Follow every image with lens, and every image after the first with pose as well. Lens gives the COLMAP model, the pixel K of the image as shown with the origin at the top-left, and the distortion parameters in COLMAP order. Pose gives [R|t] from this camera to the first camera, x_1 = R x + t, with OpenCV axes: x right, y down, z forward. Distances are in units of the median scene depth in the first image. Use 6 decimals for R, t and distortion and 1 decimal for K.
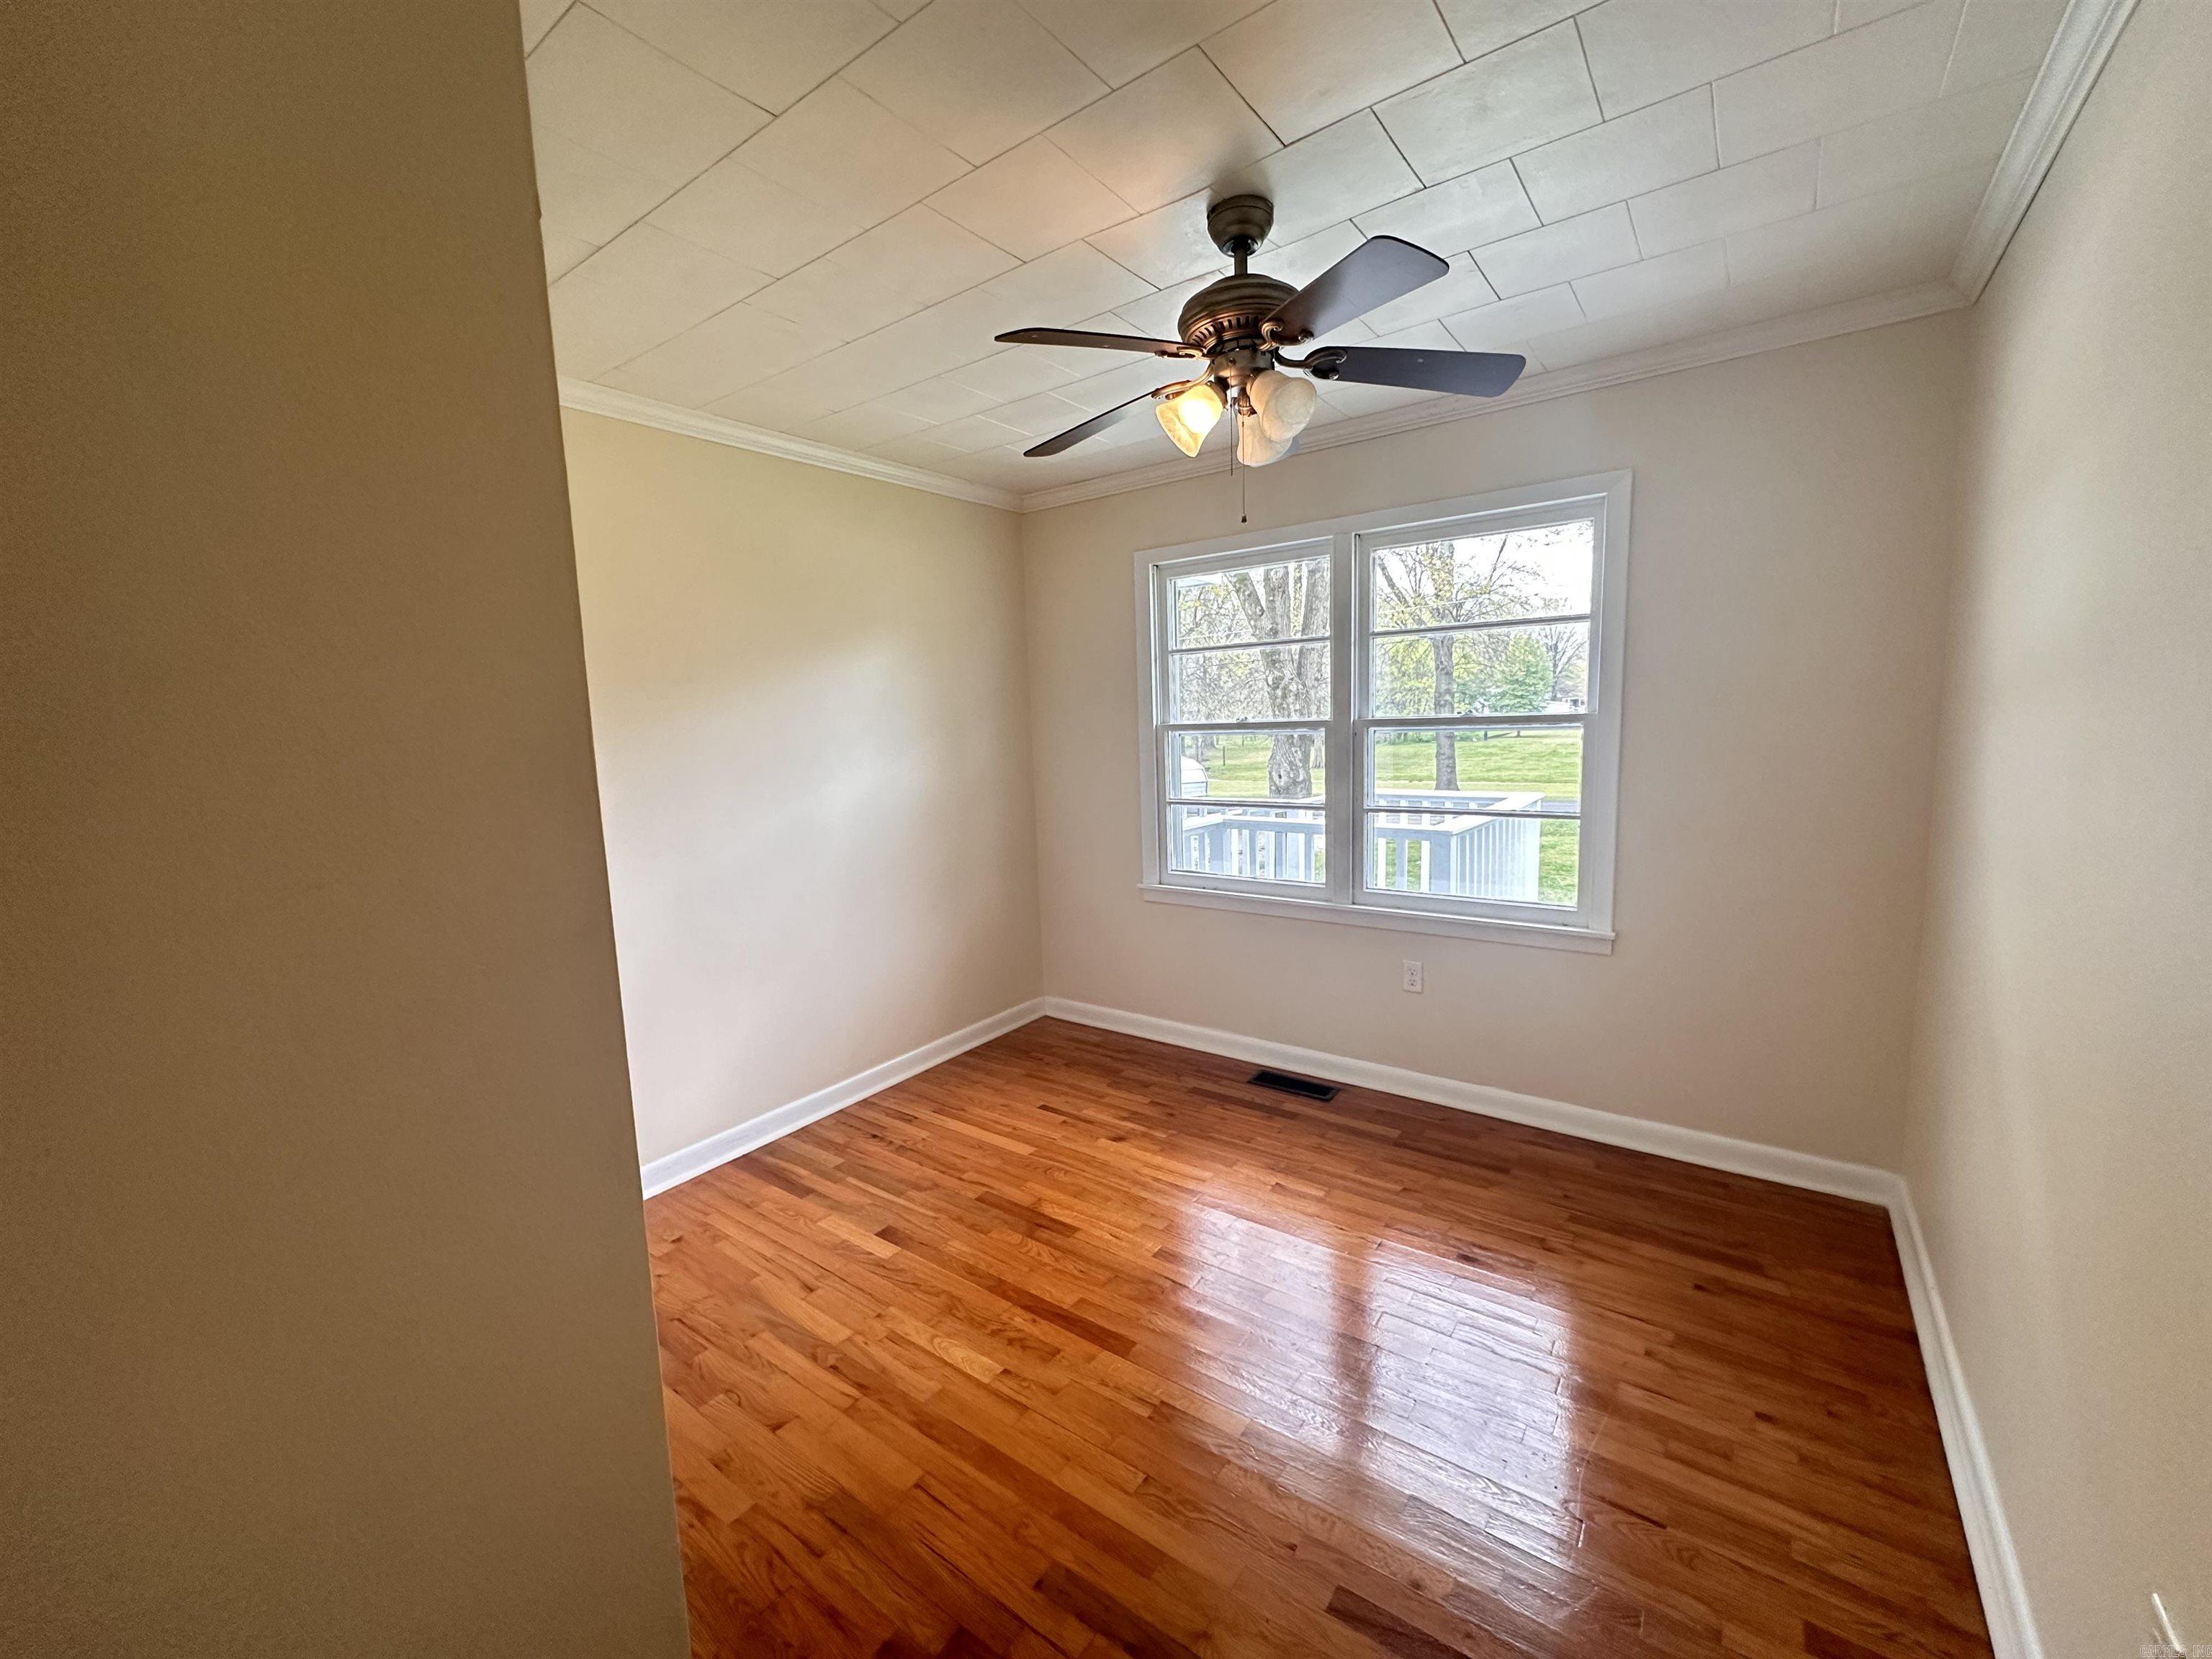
lens RADIAL K [[882.5, 0, 1106.0], [0, 882.5, 829.5], [0, 0, 1]] dist [-0.000453, -0.000008]
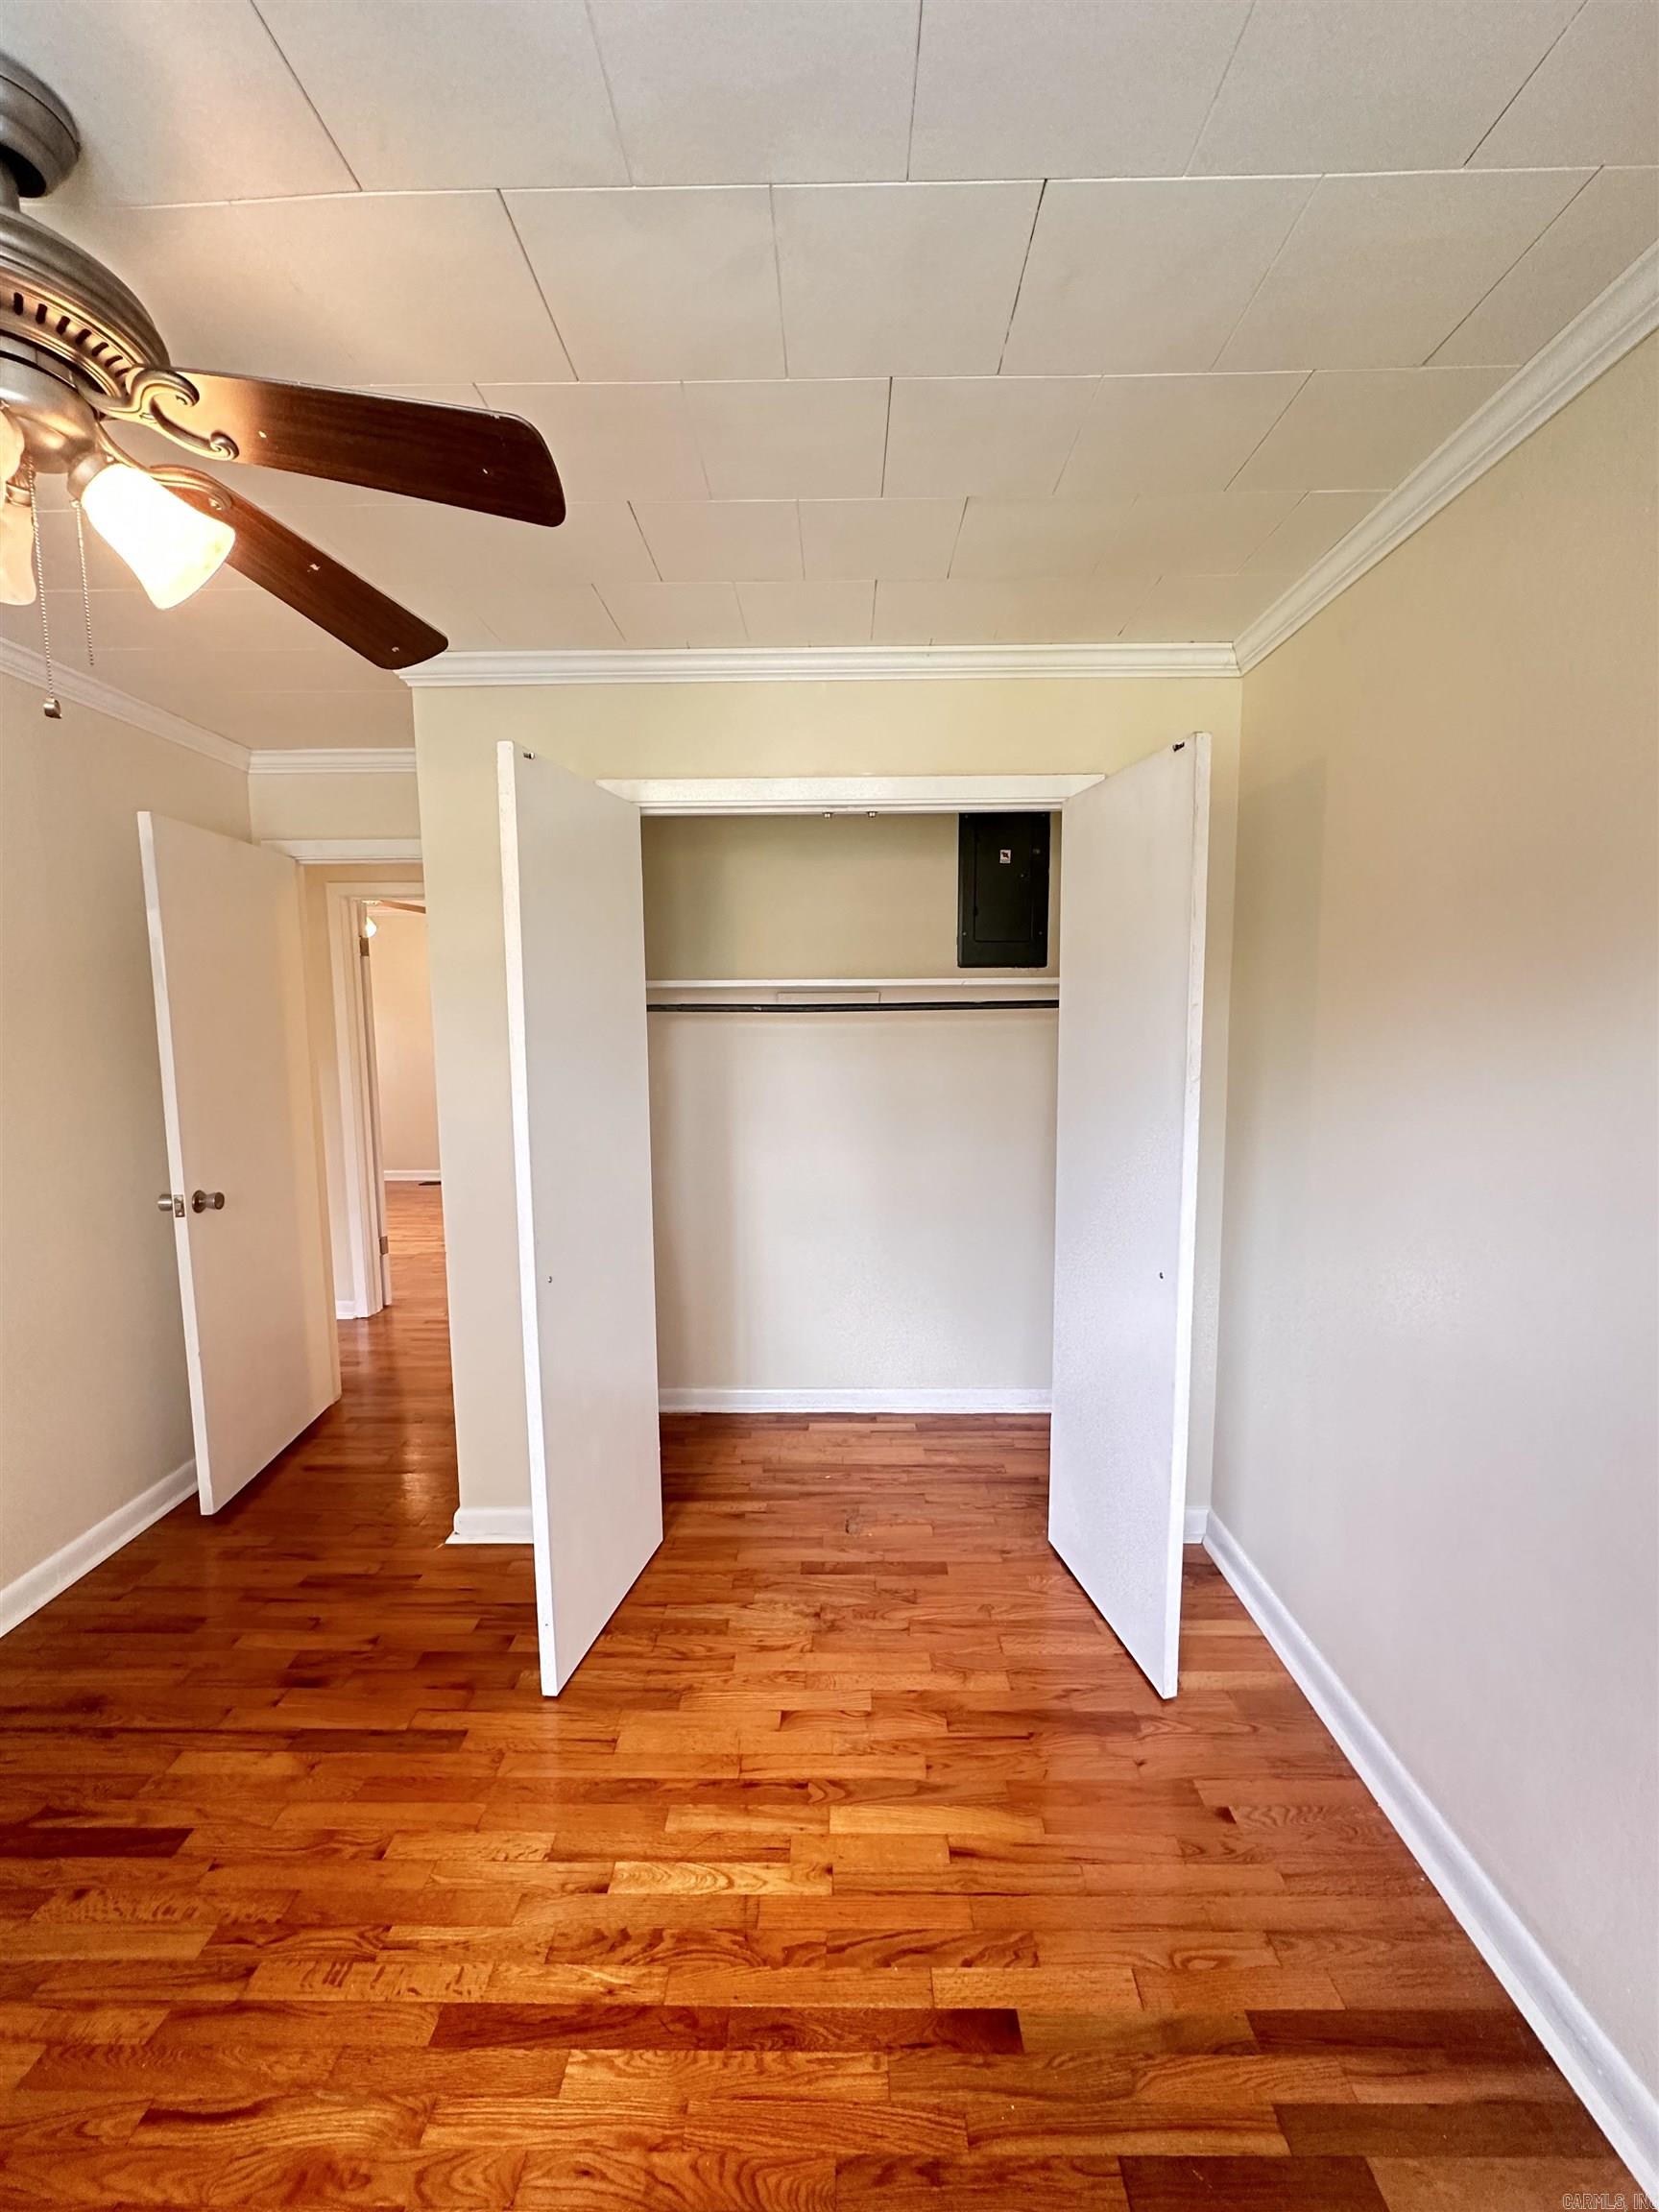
lens RADIAL K [[882.5, 0, 829.5], [0, 882.5, 1106.0], [0, 0, 1]] dist [-0.000453, -0.000008]
pose [[-0.812060, 0.103891, -0.574252, 0.092247], [-0.039422, 0.972012, 0.231599, -0.227419], [0.582241, 0.210711, -0.785236, 1.484806]]
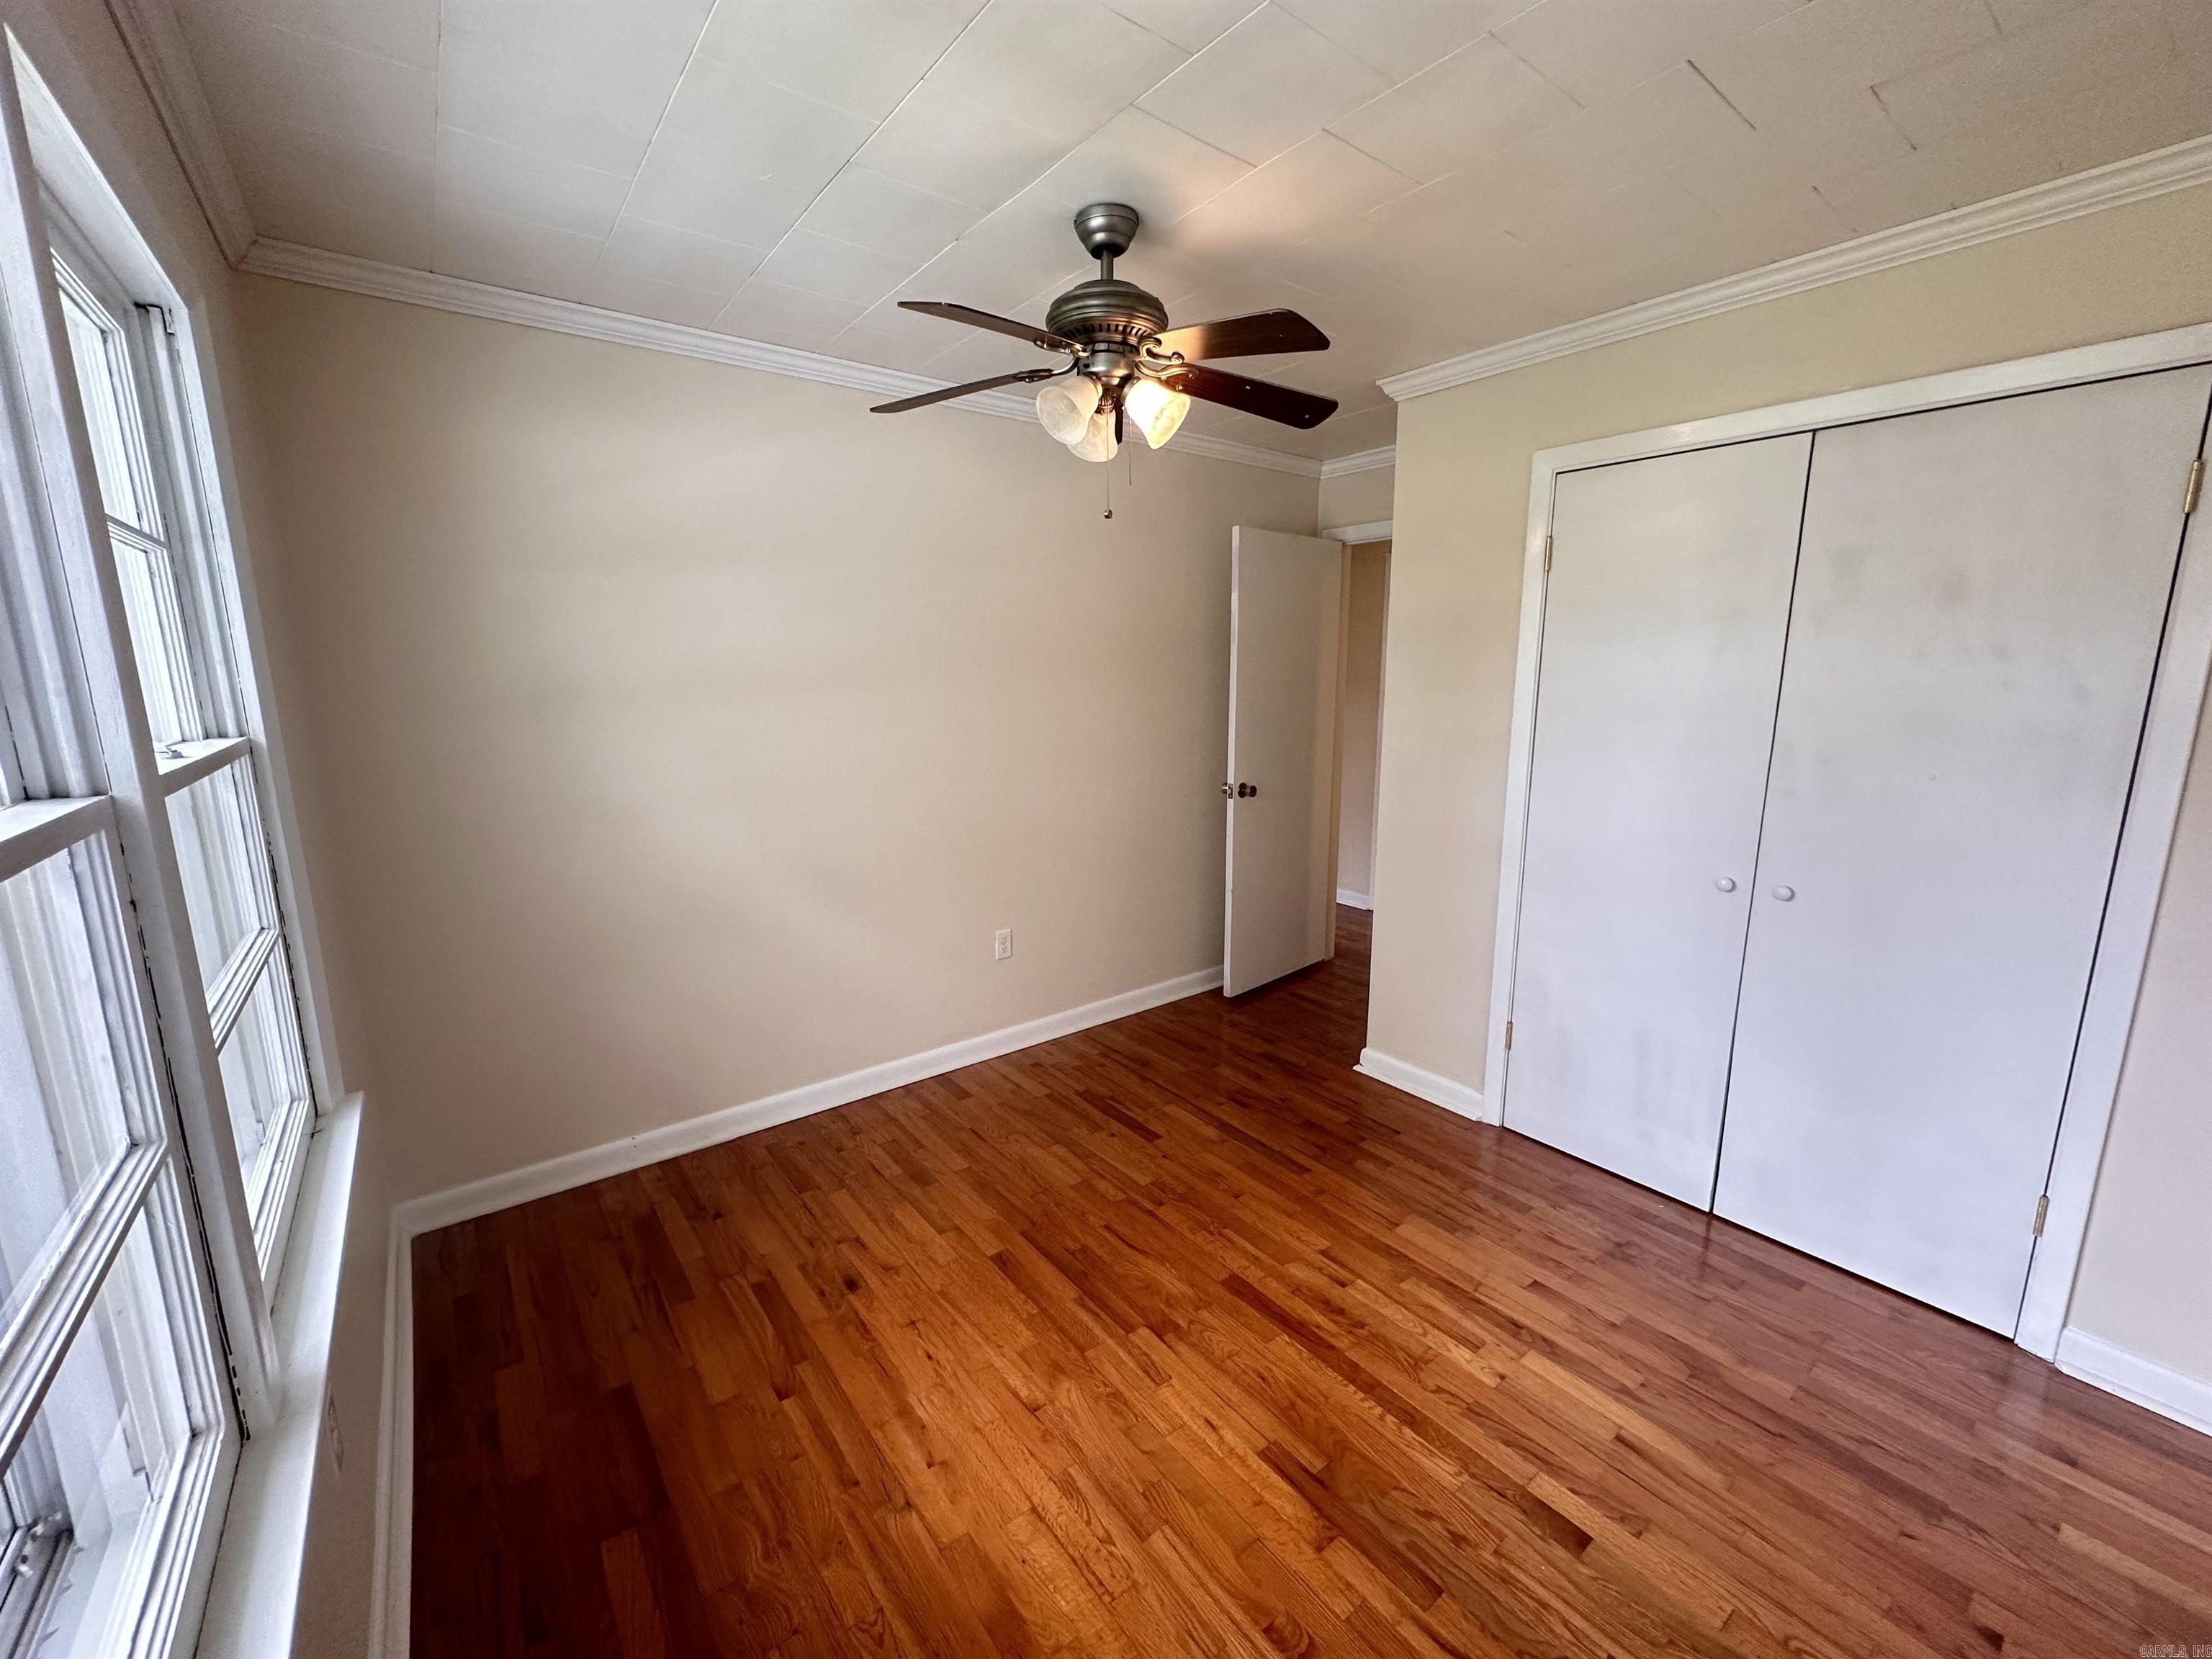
lens RADIAL K [[882.5, 0, 1106.0], [0, 882.5, 829.5], [0, 0, 1]] dist [-0.000453, -0.000008]
pose [[-0.960784, -0.012217, 0.277028, -0.120541], [0.073894, 0.951625, 0.298245, -0.265706], [-0.267270, 0.307020, -0.913403, 1.801660]]
